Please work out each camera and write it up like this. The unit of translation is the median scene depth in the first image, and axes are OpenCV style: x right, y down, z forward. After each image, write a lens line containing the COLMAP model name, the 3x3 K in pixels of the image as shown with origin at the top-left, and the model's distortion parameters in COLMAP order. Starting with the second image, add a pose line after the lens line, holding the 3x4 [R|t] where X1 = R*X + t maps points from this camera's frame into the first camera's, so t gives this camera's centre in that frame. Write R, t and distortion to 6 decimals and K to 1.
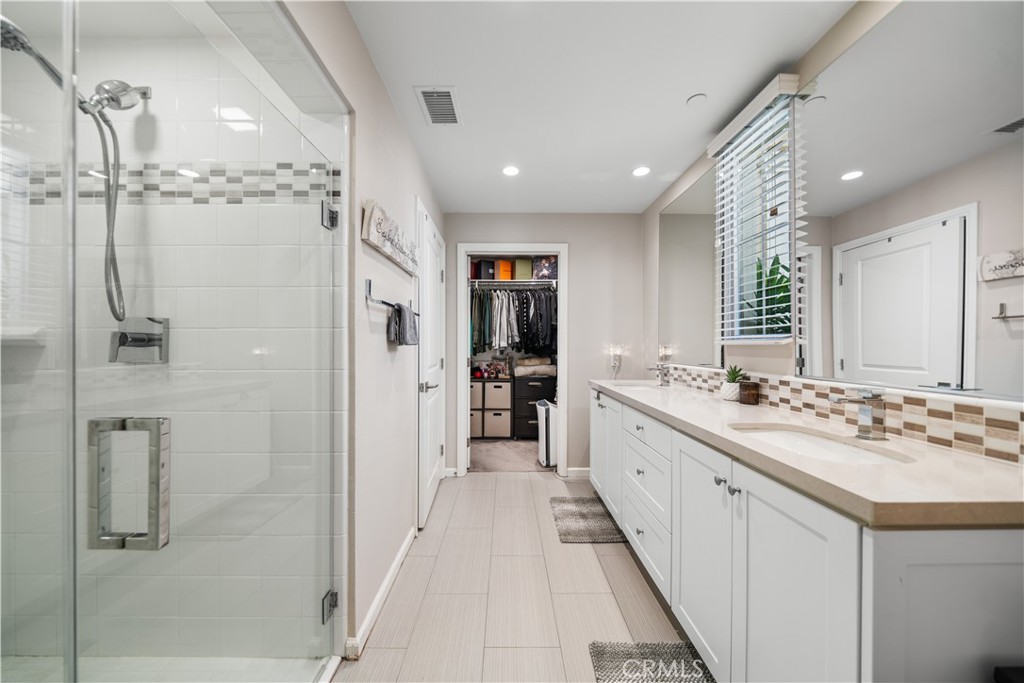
lens RADIAL K [[350.1, 0, 523.1], [0, 350.1, 345.4], [0, 0, 1]] dist [-0.007439, 0.000443]
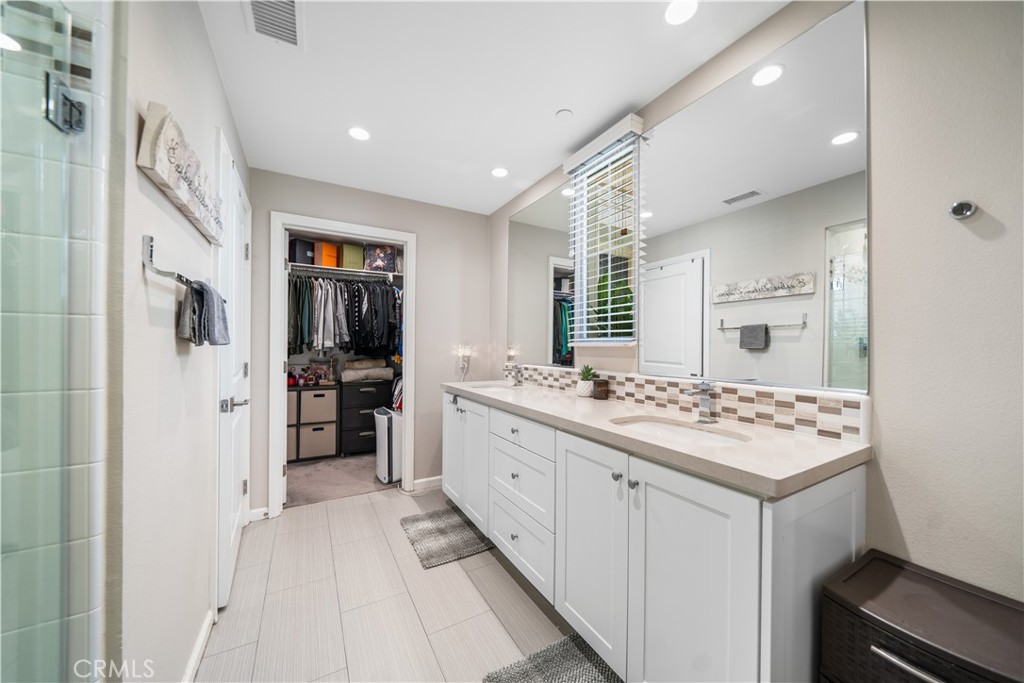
lens RADIAL K [[350.1, 0, 514.8], [0, 350.1, 345.5], [0, 0, 1]] dist [-0.007439, 0.000443]
pose [[0.880654, 0.005572, 0.473727, -0.074689], [-0.005646, 0.999983, -0.001266, -0.001307], [-0.473726, -0.001560, 0.880671, 0.076962]]
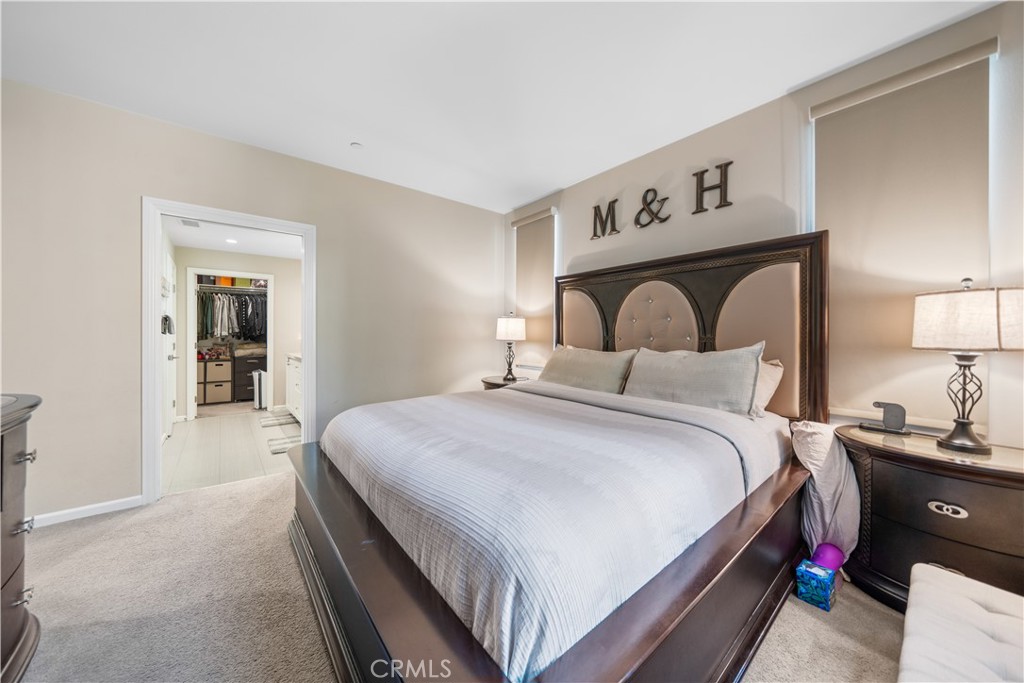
lens RADIAL K [[350.1, 0, 510.5], [0, 350.1, 337.0], [0, 0, 1]] dist [-0.007439, 0.000443]
pose [[0.798853, -0.001035, 0.601525, 0.023668], [-0.003268, 0.999976, 0.006061, -0.002094], [-0.601517, -0.006807, 0.798831, -0.996970]]
